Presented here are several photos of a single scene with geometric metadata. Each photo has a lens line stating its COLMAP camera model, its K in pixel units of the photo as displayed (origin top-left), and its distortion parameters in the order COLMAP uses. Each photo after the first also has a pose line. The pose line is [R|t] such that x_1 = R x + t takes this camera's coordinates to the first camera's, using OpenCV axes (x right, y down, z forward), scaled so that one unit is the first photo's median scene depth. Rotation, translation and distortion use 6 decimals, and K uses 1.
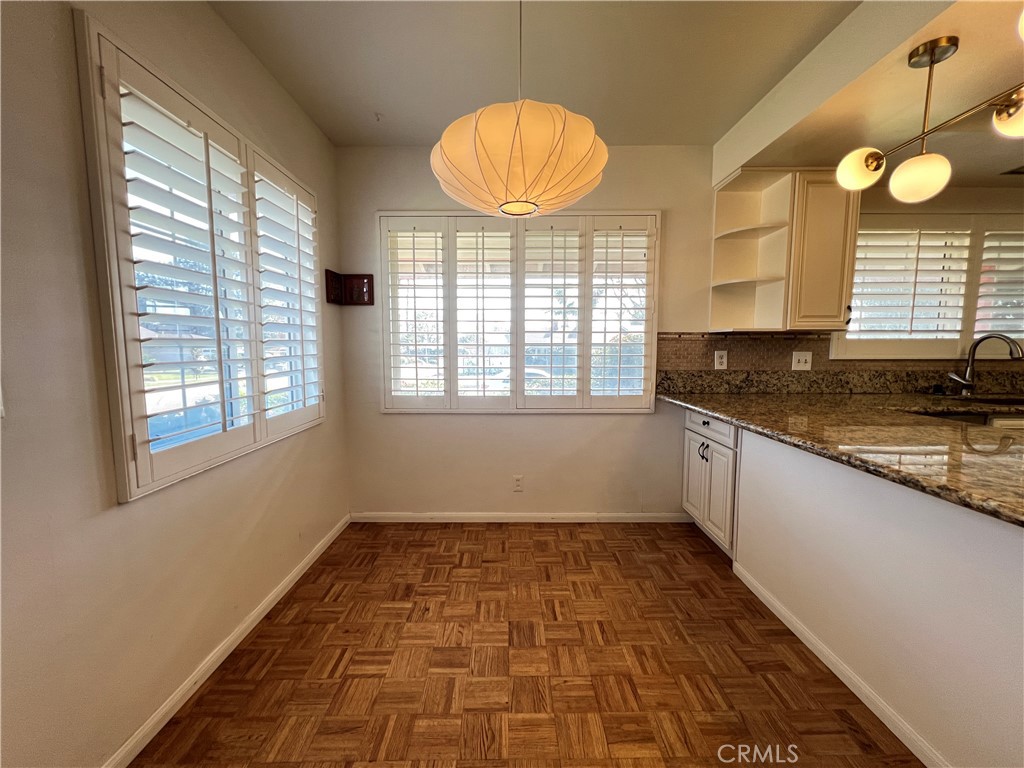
lens RADIAL K [[410.2, 0, 511.5], [0, 410.2, 384.2], [0, 0, 1]] dist [-0.002546, 0.000769]
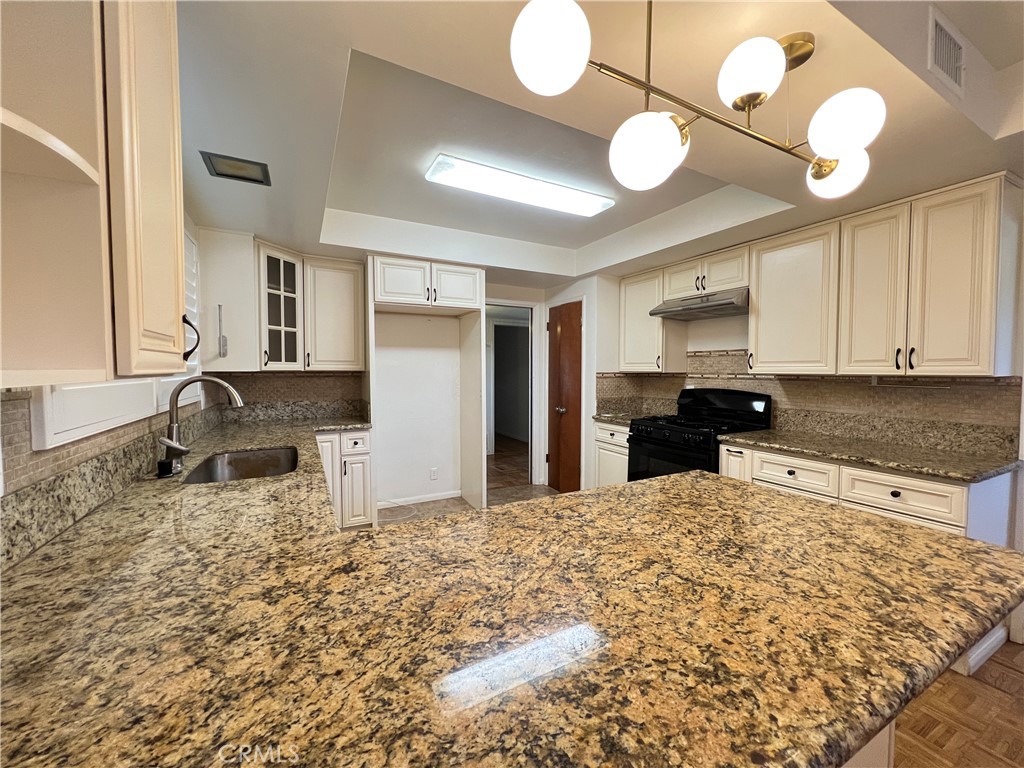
lens RADIAL K [[410.2, 0, 513.9], [0, 410.2, 384.5], [0, 0, 1]] dist [-0.002546, 0.000769]
pose [[-0.469048, -0.034223, 0.882509, 0.271892], [0.085079, 0.992851, 0.083720, -0.112509], [-0.879065, 0.114352, -0.462783, 0.793293]]
